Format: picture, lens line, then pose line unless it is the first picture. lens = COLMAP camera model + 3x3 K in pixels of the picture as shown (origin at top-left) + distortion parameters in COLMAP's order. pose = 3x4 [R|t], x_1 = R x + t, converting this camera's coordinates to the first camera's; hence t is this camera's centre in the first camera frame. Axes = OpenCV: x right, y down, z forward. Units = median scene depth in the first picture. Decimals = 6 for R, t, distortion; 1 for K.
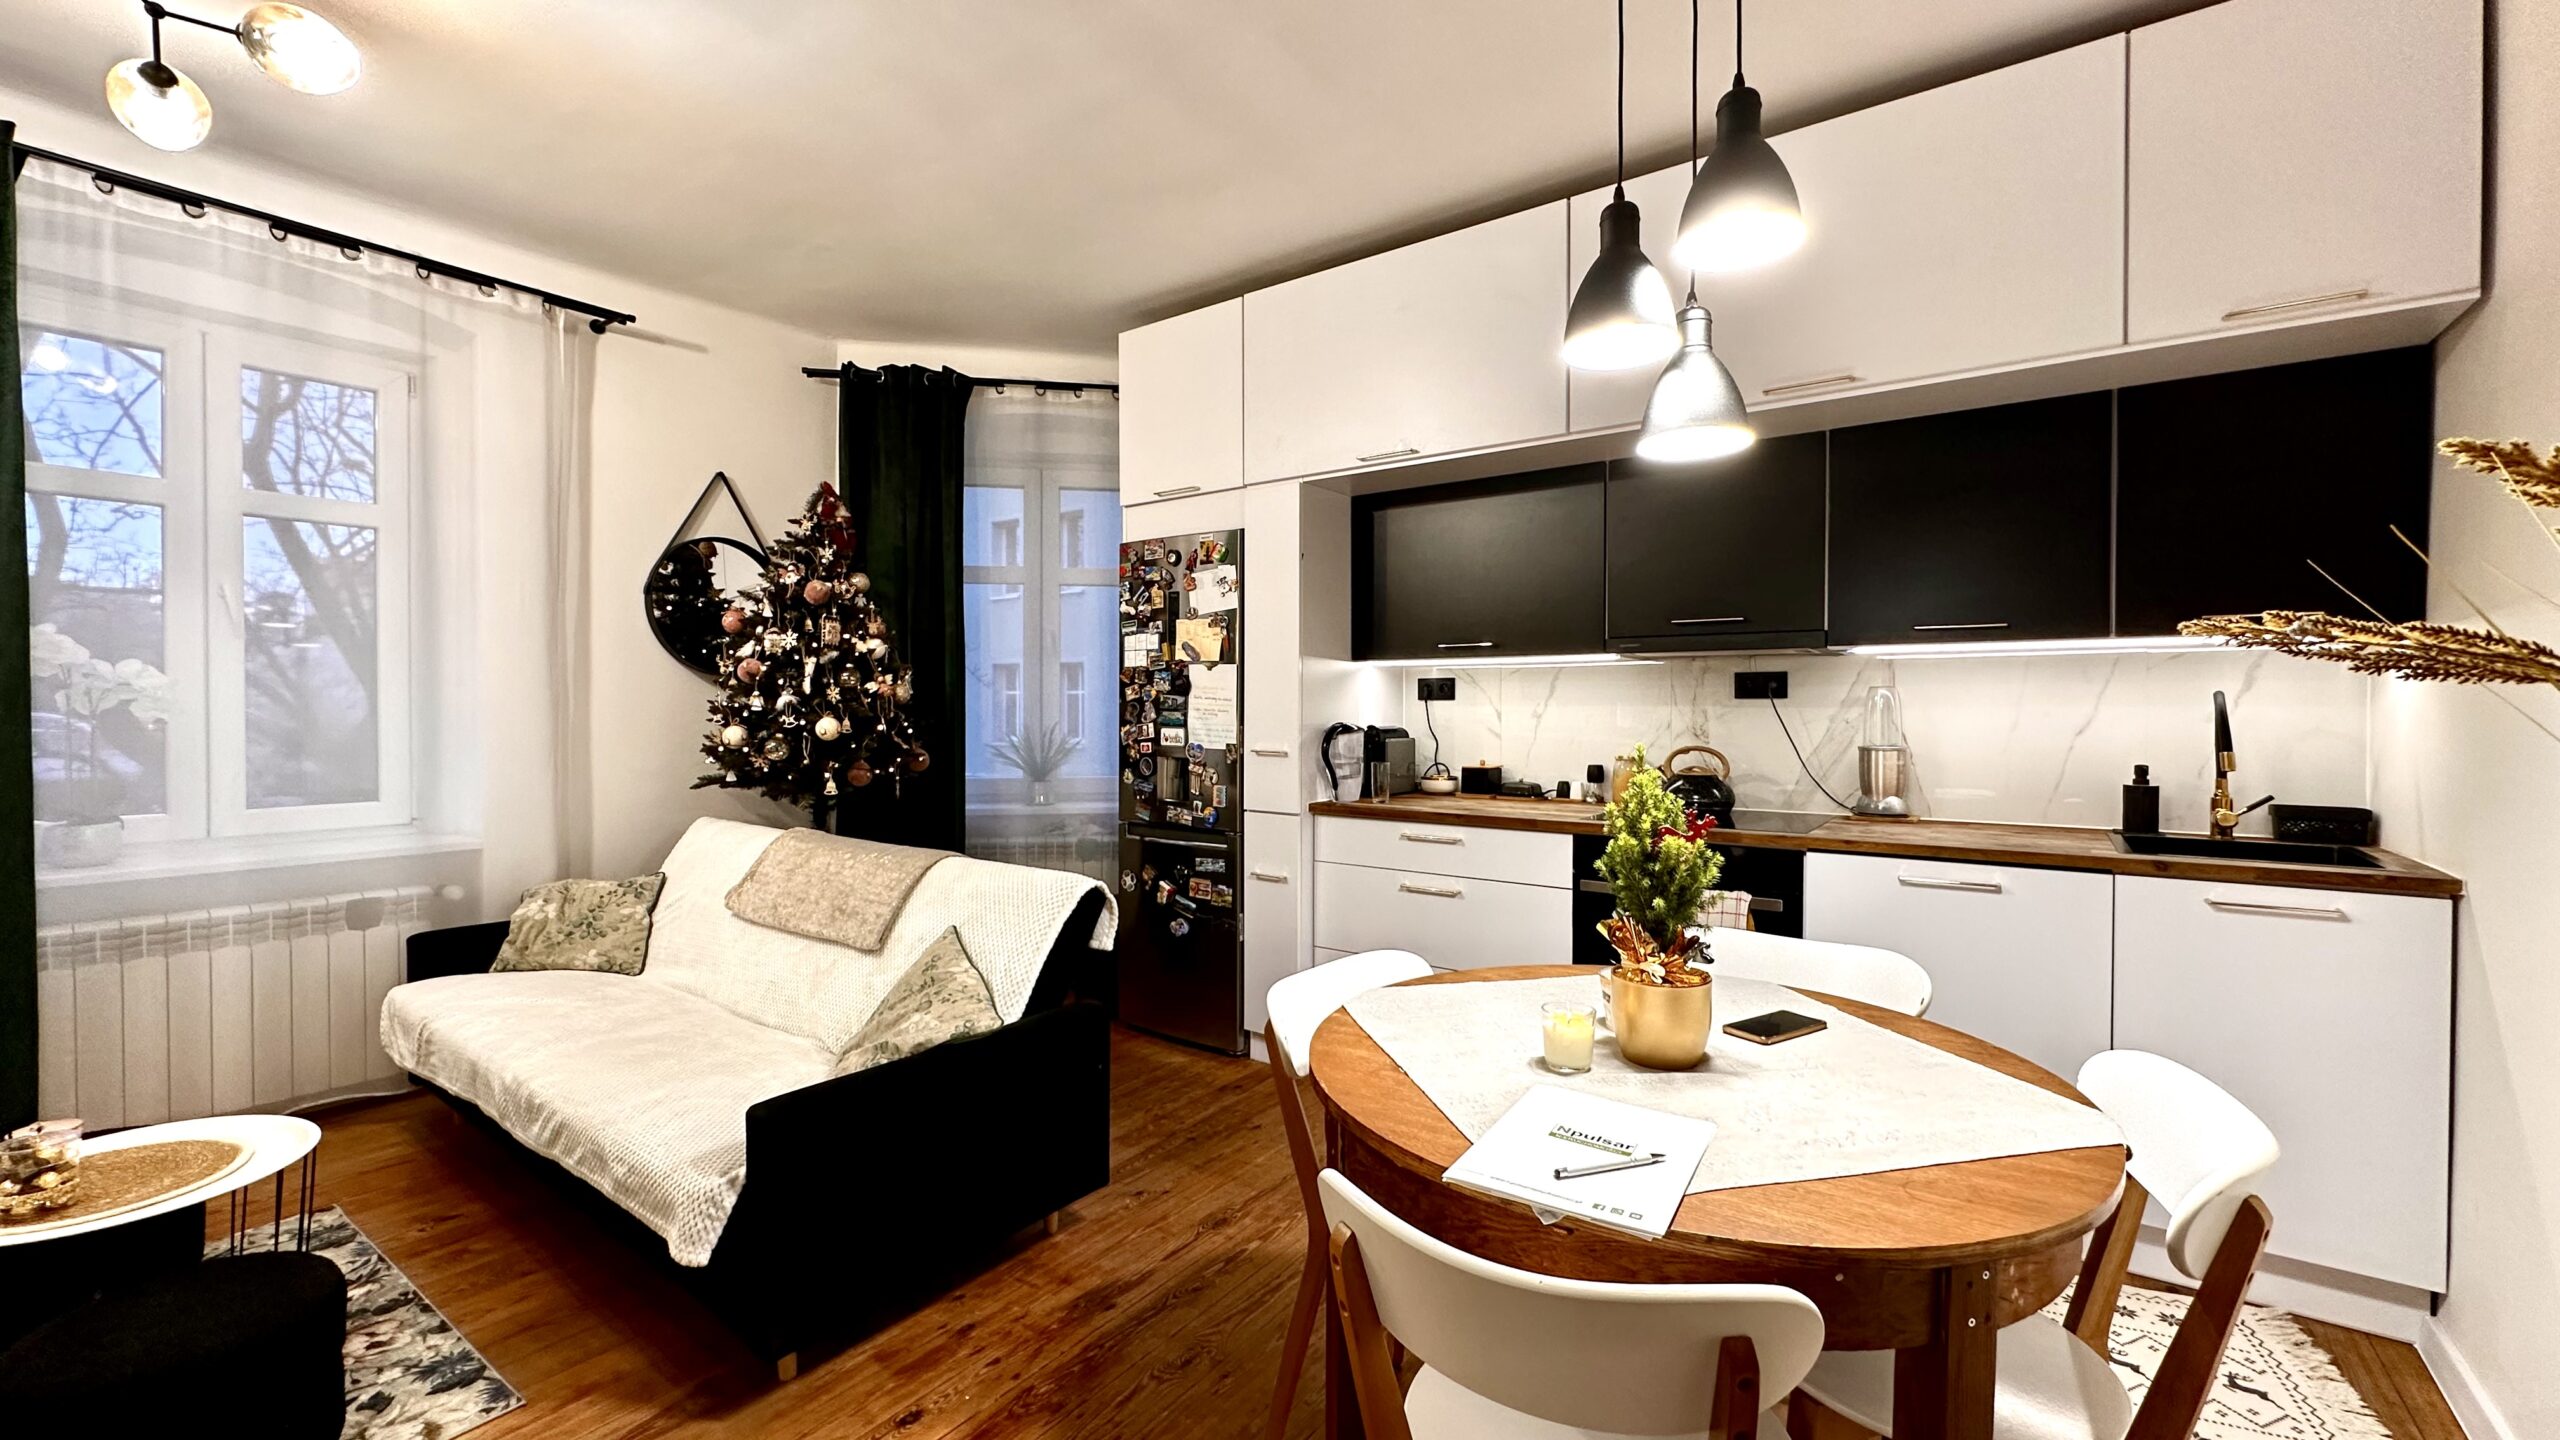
lens RADIAL K [[1016.0, 0, 1280.0], [0, 1016.0, 720.0], [0, 0, 1]] dist [-0.011717, 0.003088]
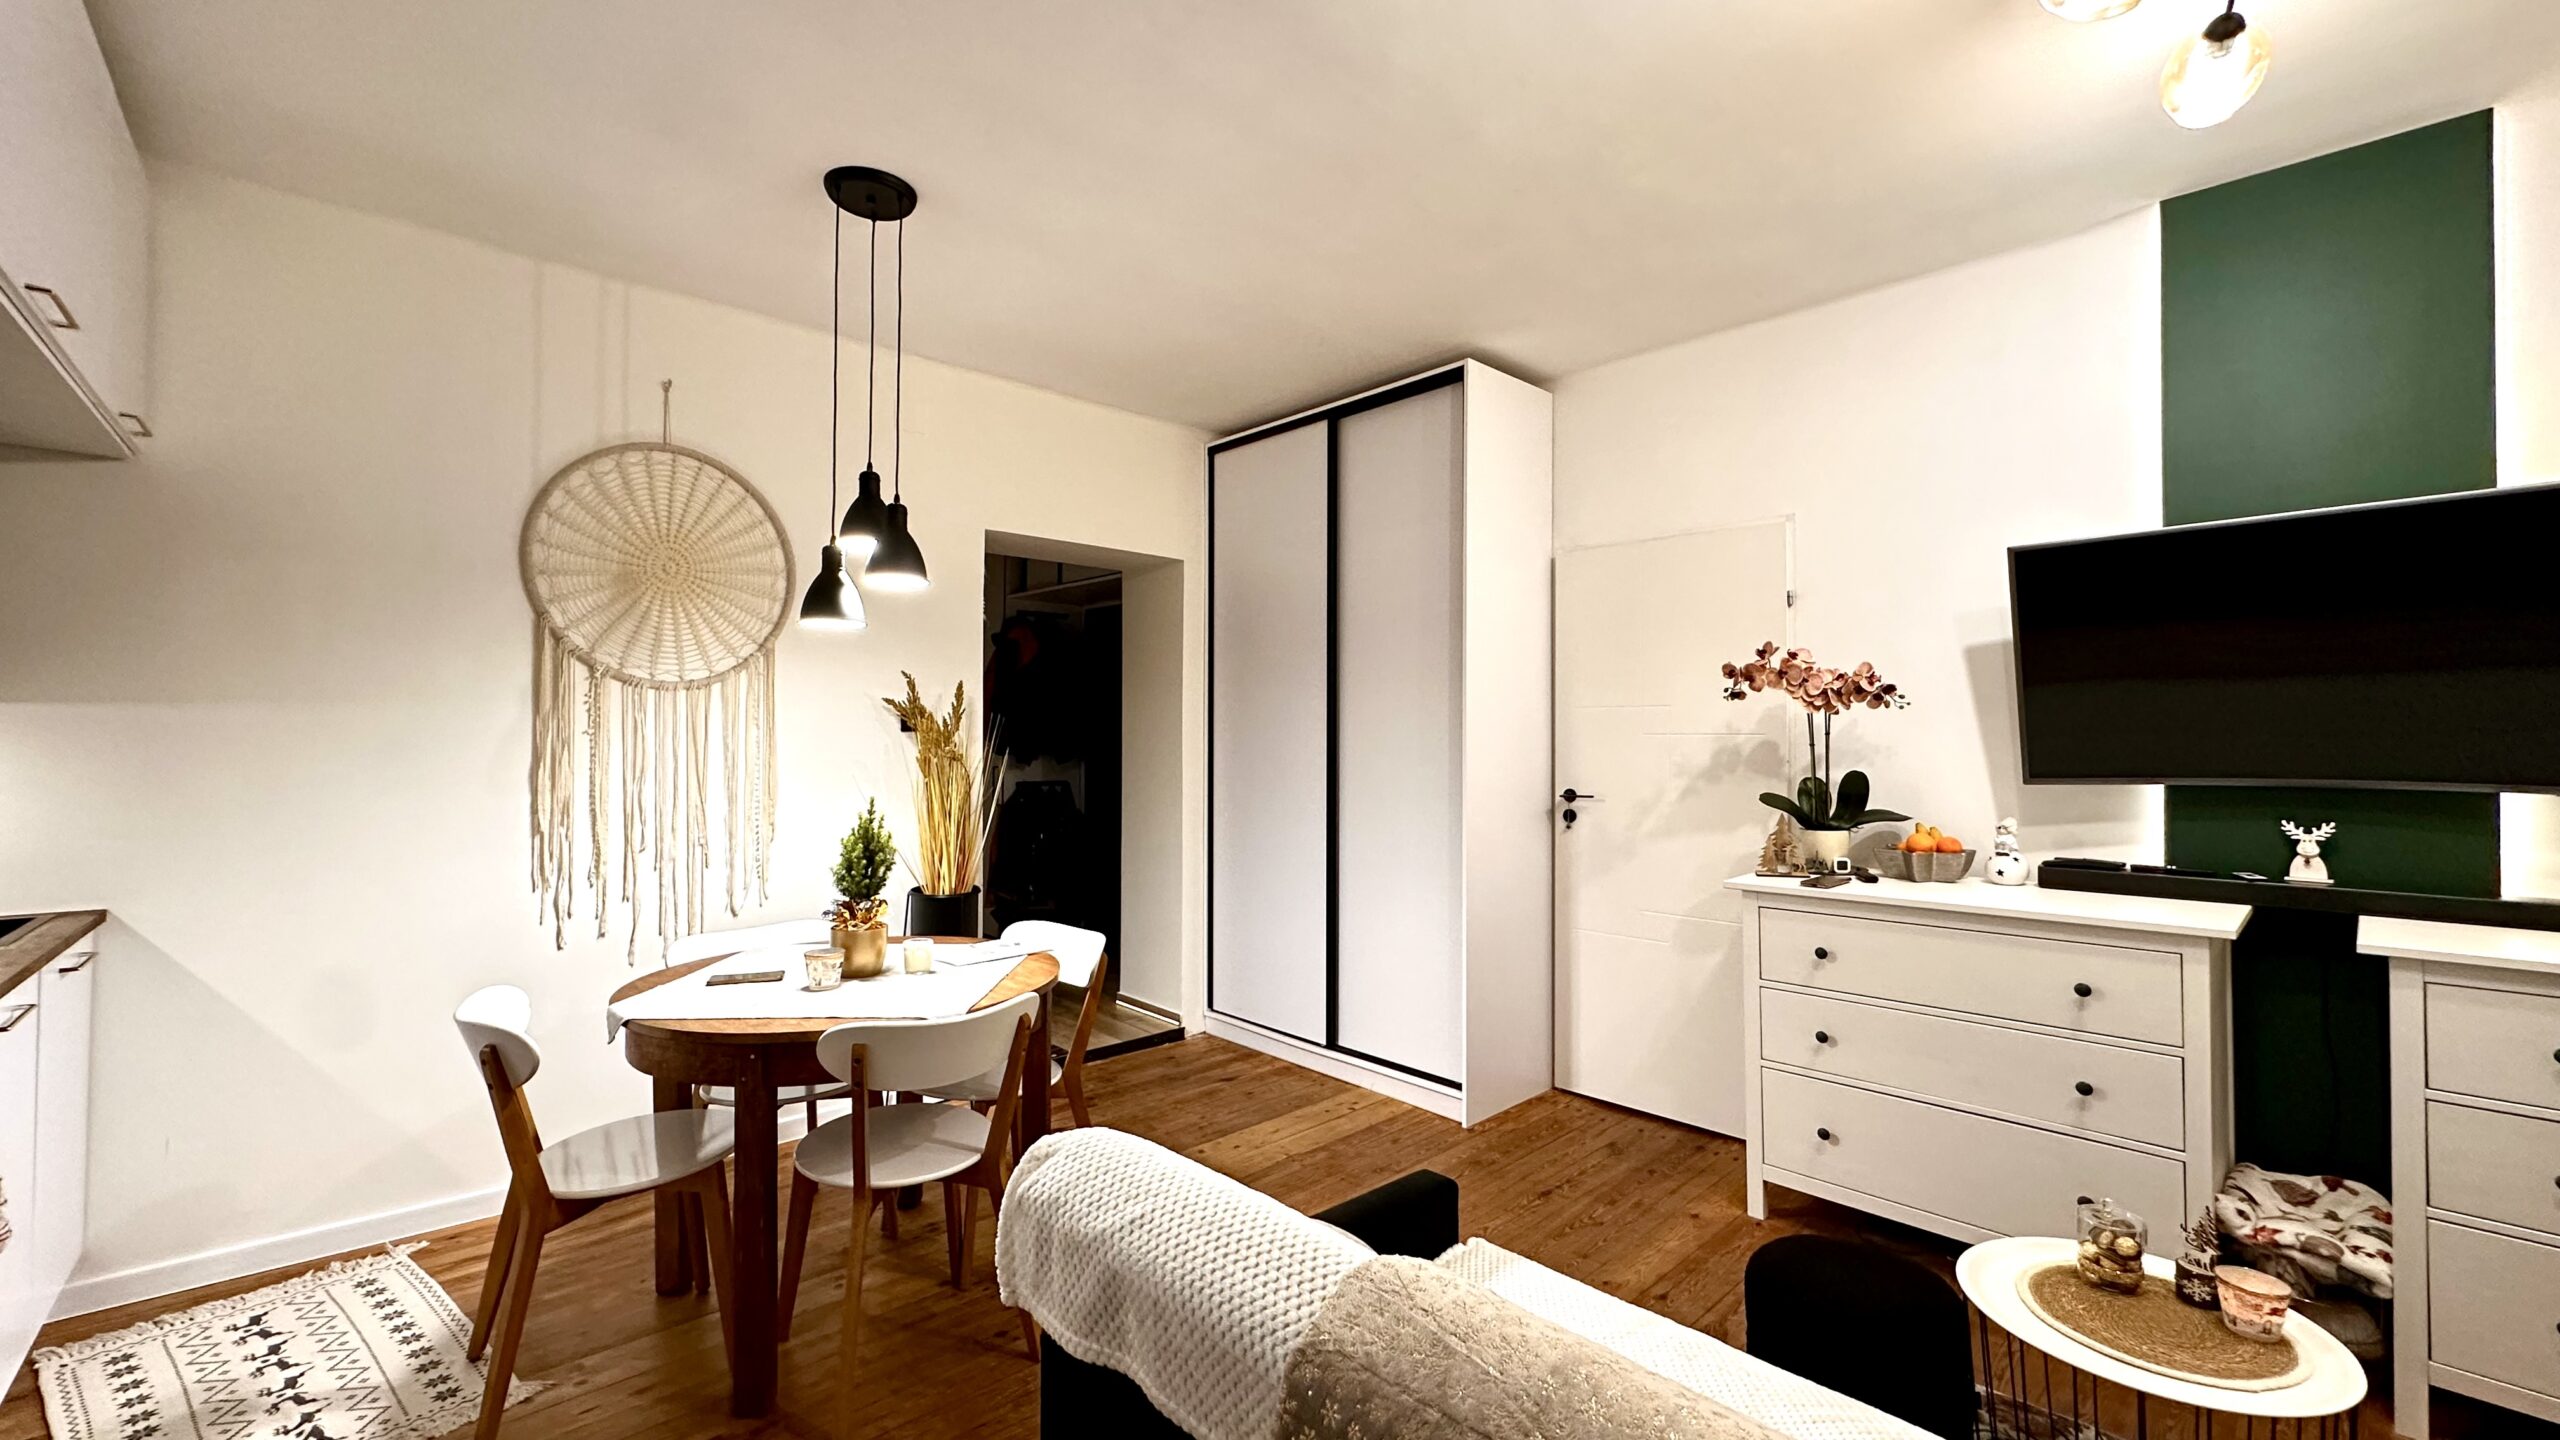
lens RADIAL K [[1009.7, 0, 1268.4], [0, 1009.7, 722.3], [0, 0, 1]] dist [-0.000030, 0.000356]
pose [[-0.978839, -0.004878, 0.204573, -0.269020], [-0.005000, 0.999987, -0.000083, -0.043179], [-0.204570, -0.001104, -0.978851, 1.014115]]
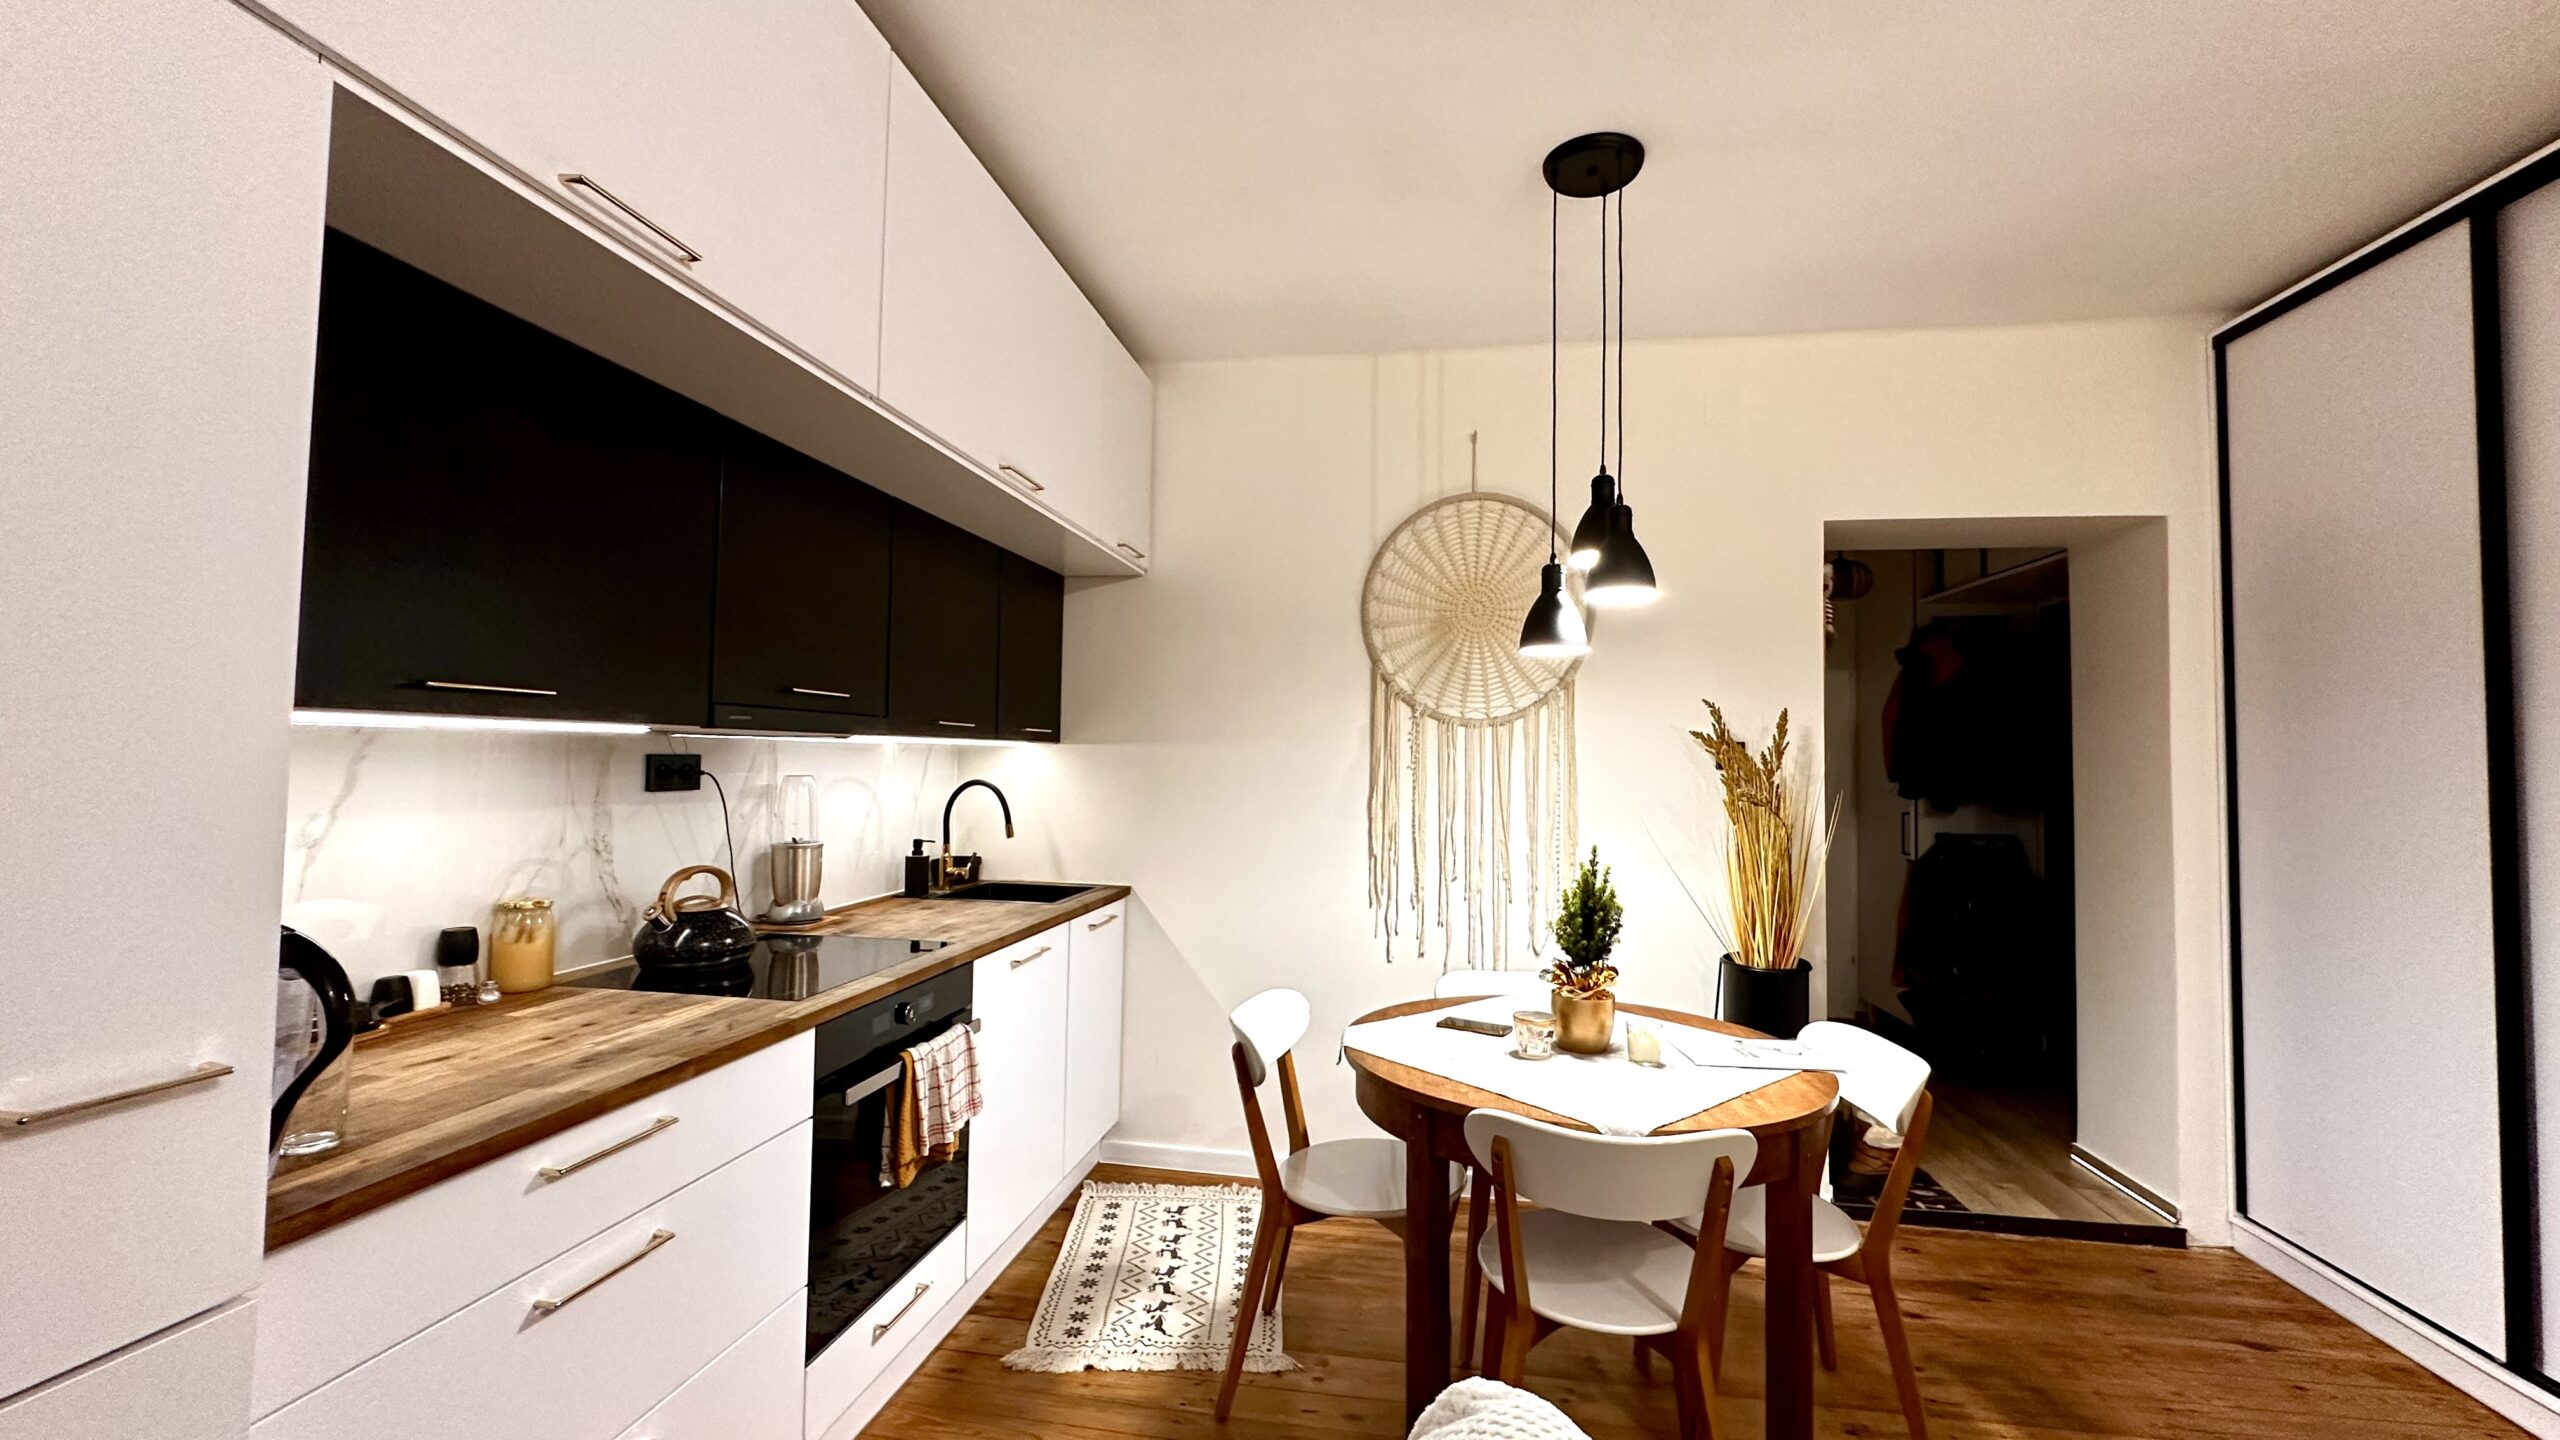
lens RADIAL K [[1016.0, 0, 1280.0], [0, 1016.0, 720.0], [0, 0, 1]] dist [-0.011717, 0.003088]
pose [[-0.450884, 0.025382, 0.892222, -0.317902], [-0.005109, 0.999506, -0.031015, -0.045730], [-0.892568, -0.018542, -0.450532, 0.832260]]
